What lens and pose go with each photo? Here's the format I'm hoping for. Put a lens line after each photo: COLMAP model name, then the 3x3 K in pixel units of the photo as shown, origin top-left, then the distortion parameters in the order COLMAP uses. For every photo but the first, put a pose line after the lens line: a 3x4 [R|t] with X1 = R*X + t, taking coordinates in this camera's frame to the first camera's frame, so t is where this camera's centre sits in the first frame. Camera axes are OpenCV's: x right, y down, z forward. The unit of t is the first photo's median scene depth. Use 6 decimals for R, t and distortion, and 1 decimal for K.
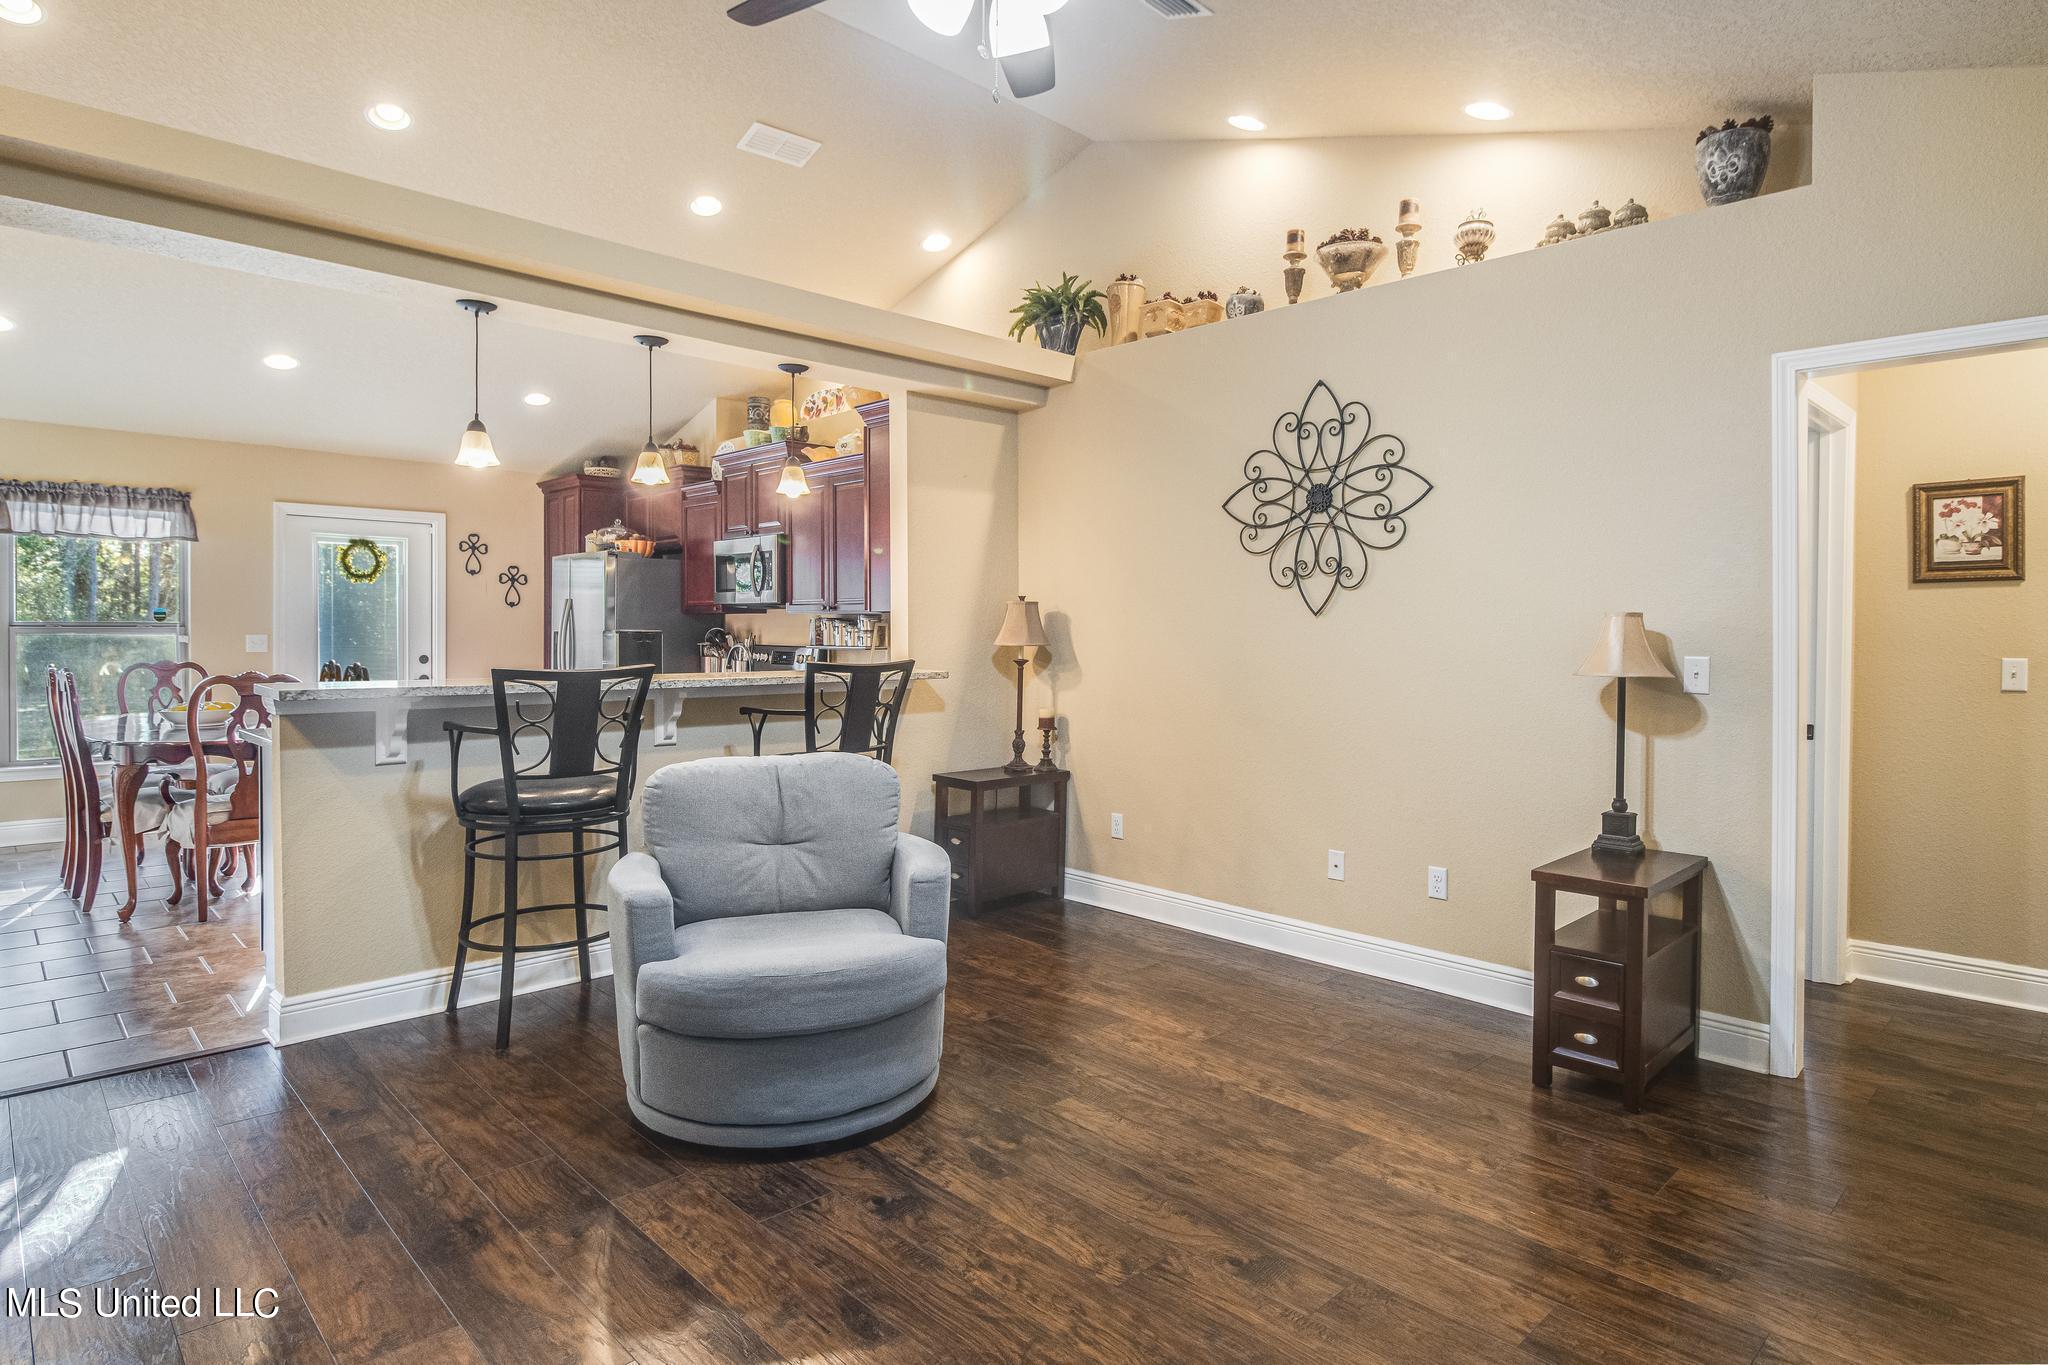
lens RADIAL K [[1123.4, 0, 996.0], [0, 1123.4, 670.4], [0, 0, 1]] dist [0.002922, -0.000458]
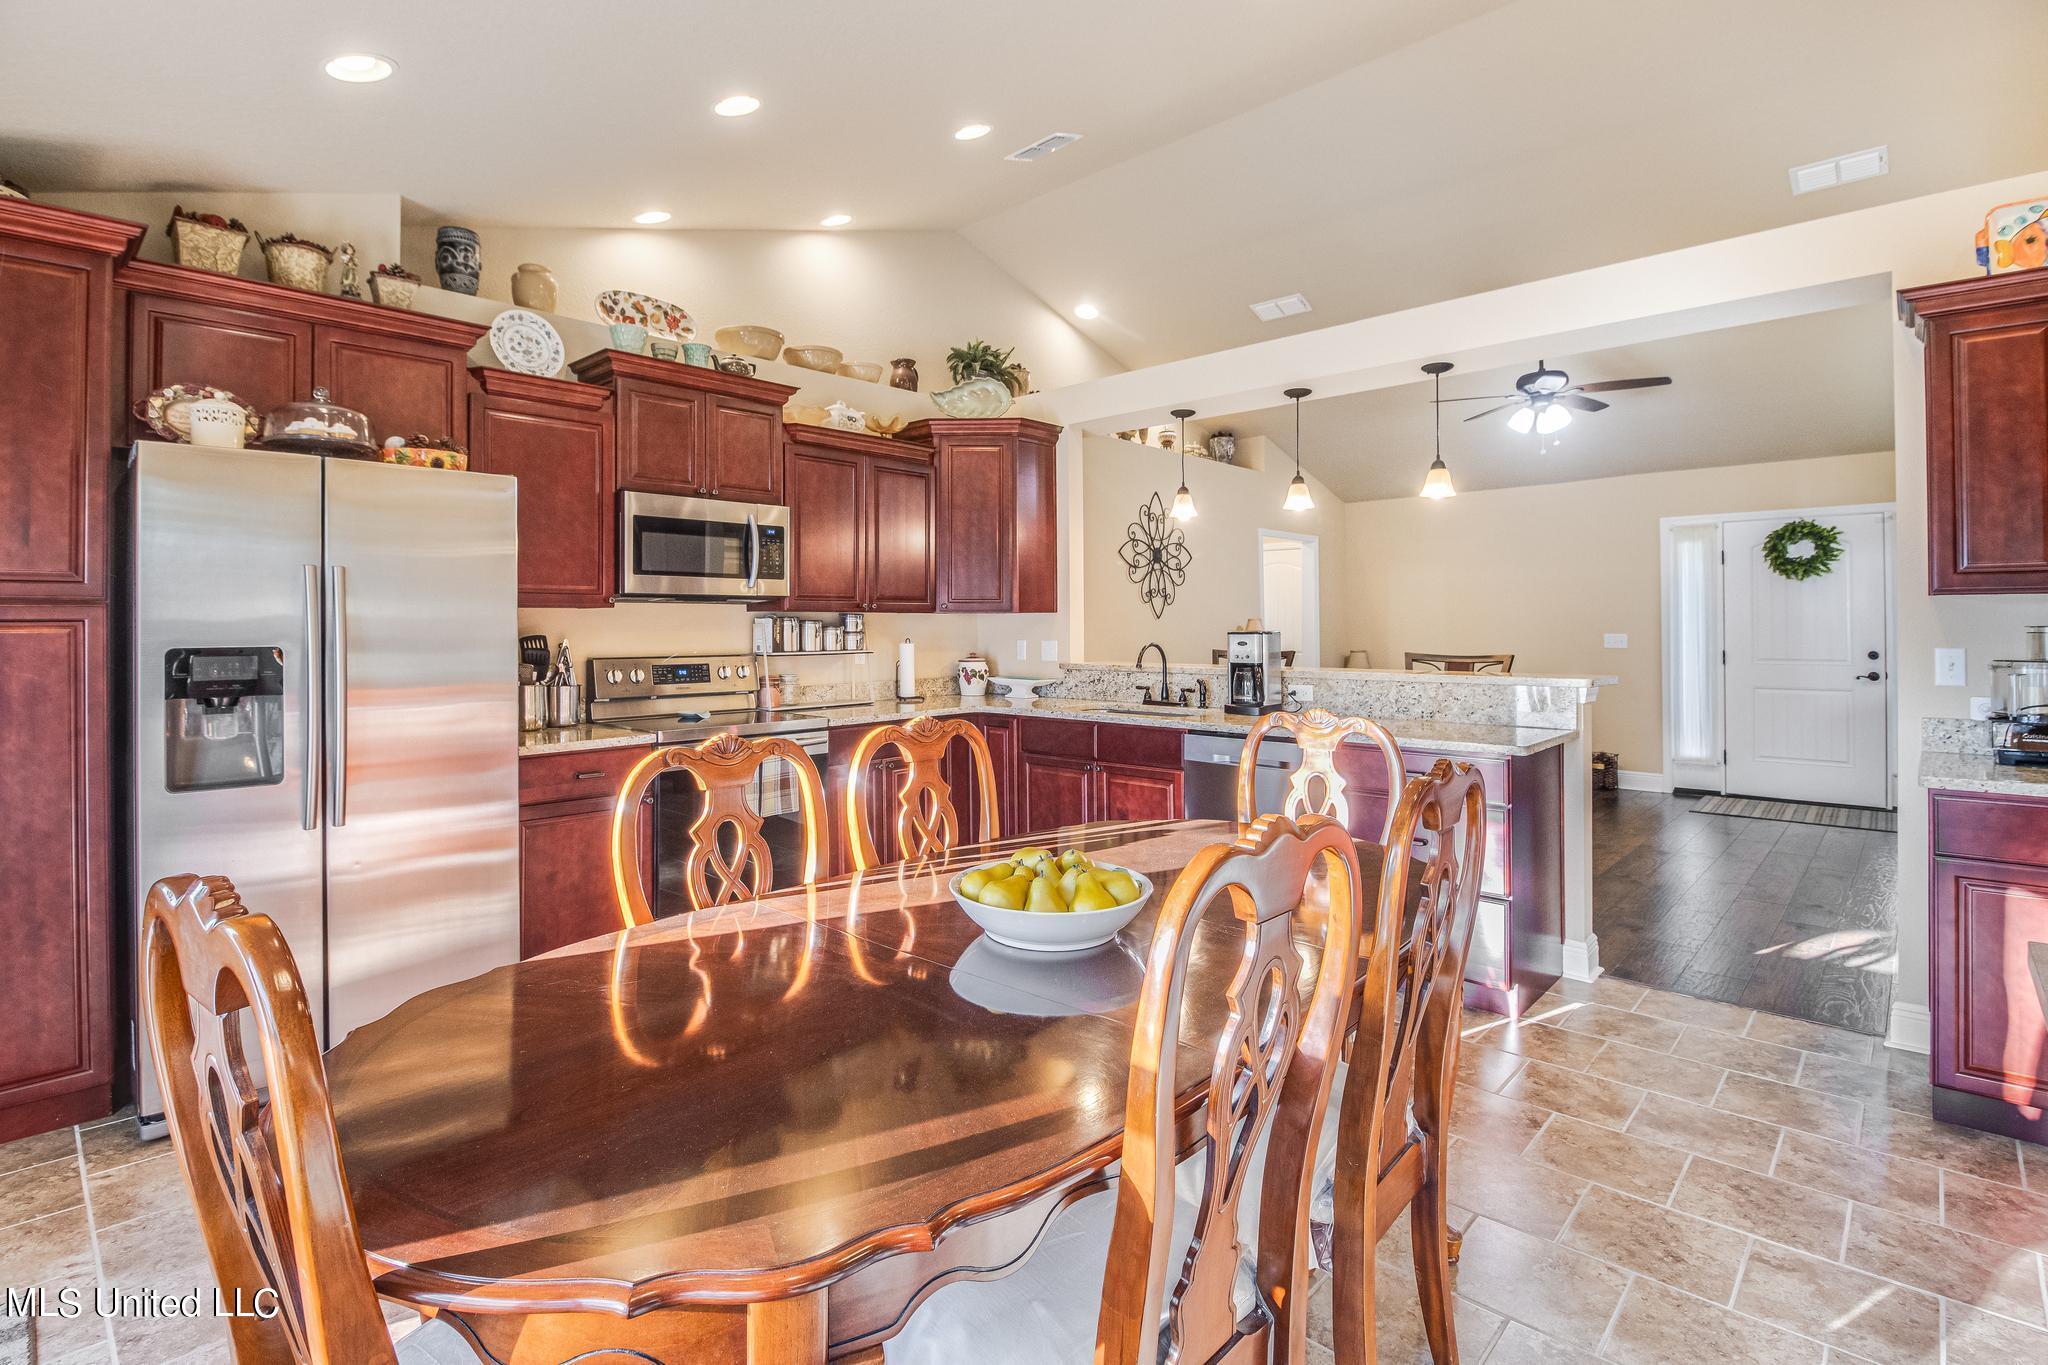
lens RADIAL K [[971.6, 0, 1015.5], [0, 971.6, 623.9], [0, 0, 1]] dist [-0.004521, -0.000347]
pose [[-0.073798, -0.003793, 0.997266, -1.291026], [0.040992, 0.999136, 0.006833, -0.060919], [-0.996430, 0.041384, -0.073578, 1.353688]]
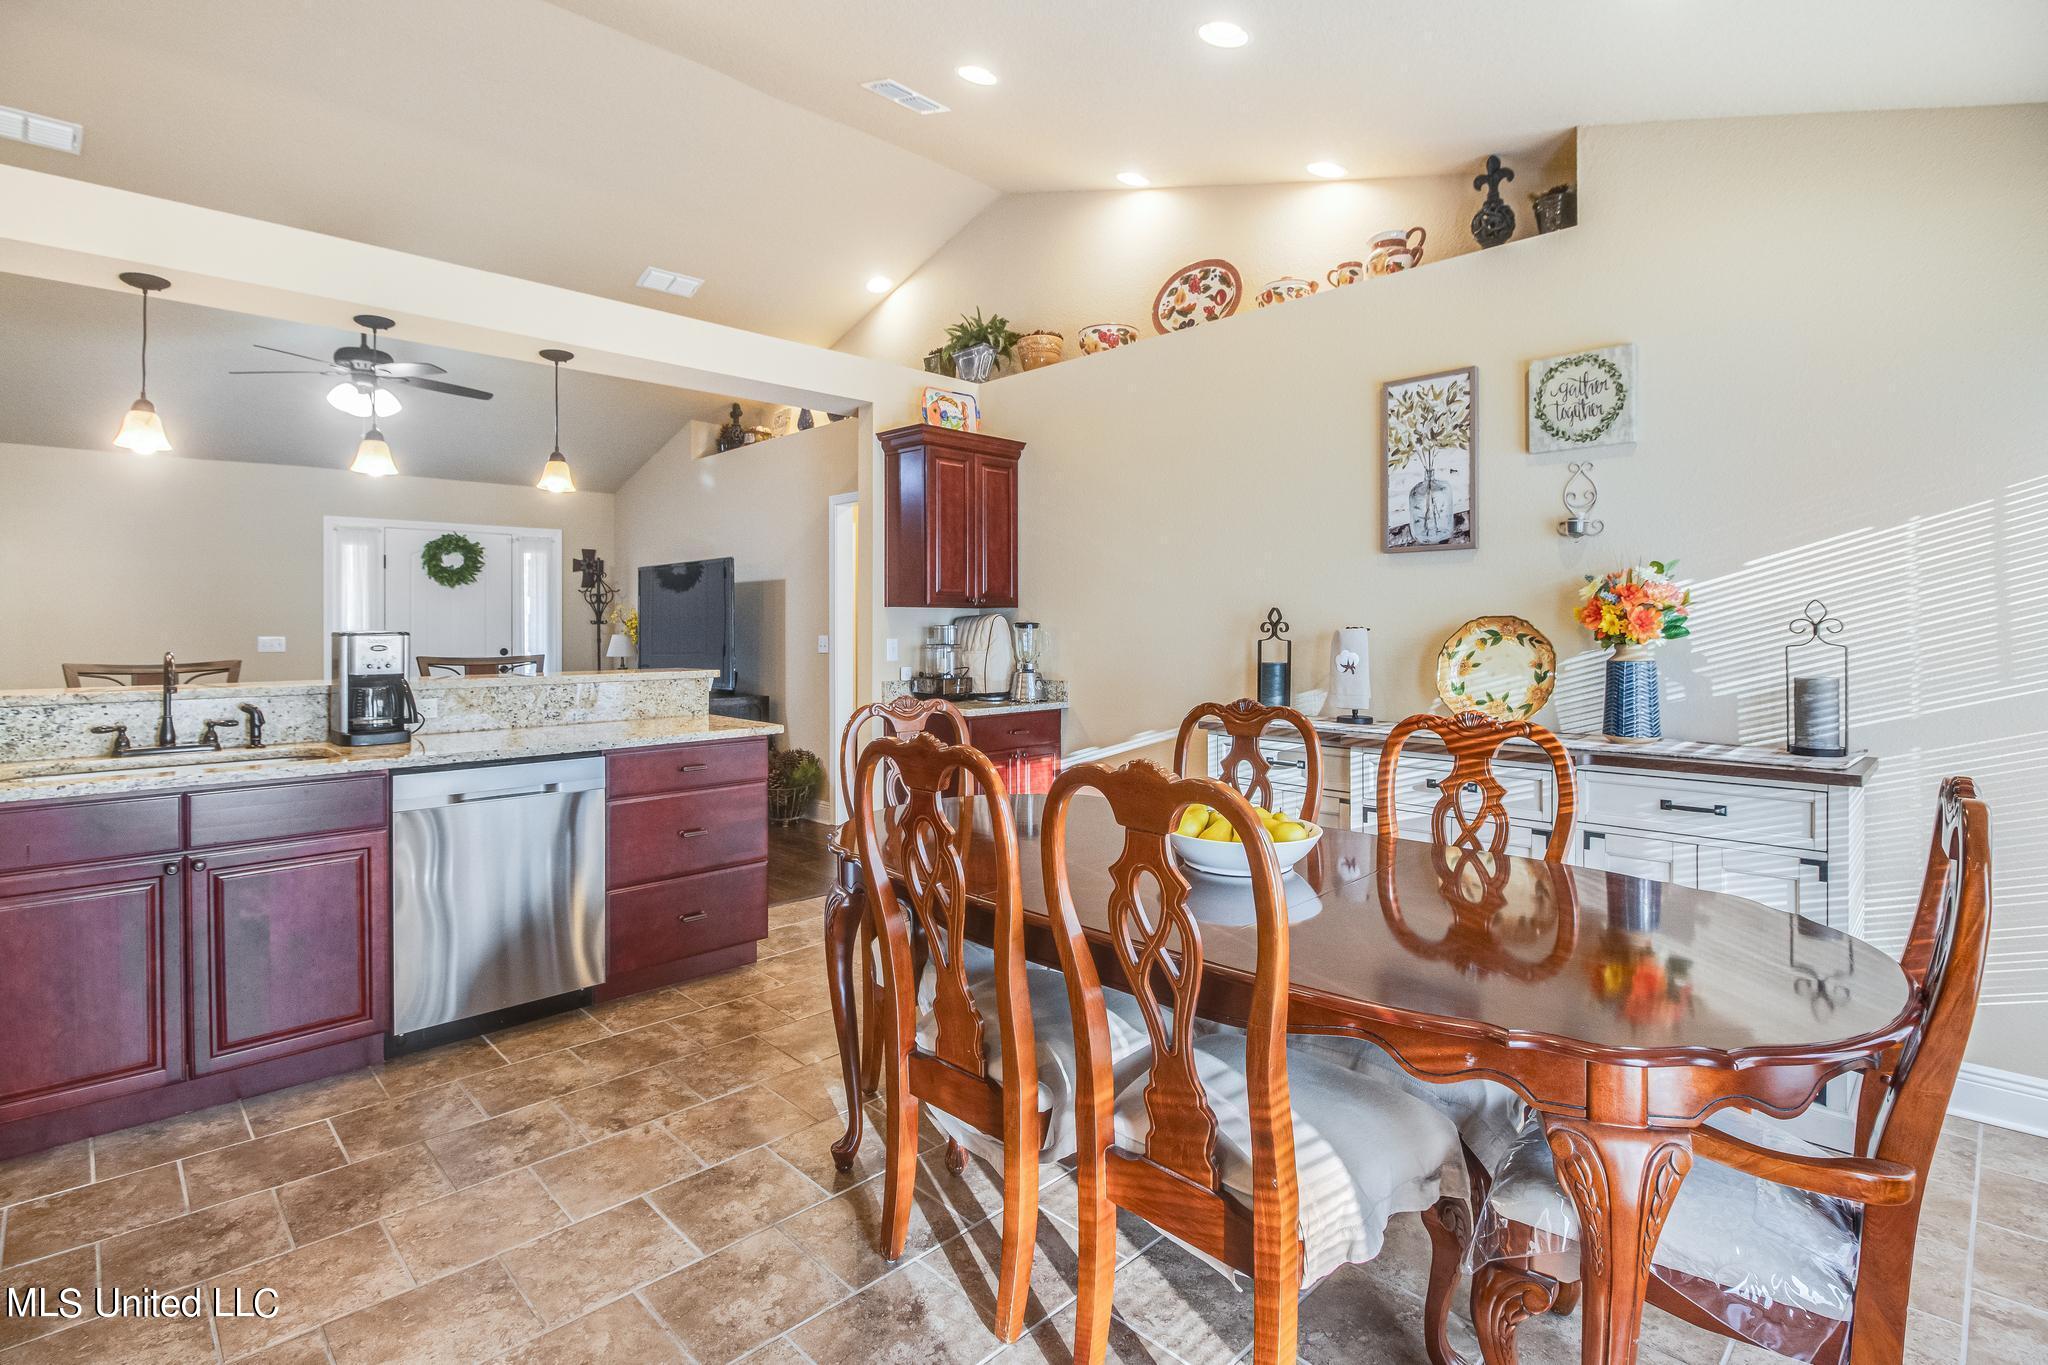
lens RADIAL K [[961.4, 0, 1025.0], [0, 961.4, 653.6], [0, 0, 1]] dist [-0.008748, -0.006761]
pose [[-0.999350, -0.003041, -0.035929, -0.801453], [-0.005454, 0.997721, 0.067250, -0.071058], [0.035643, 0.067403, -0.997089, 1.769617]]
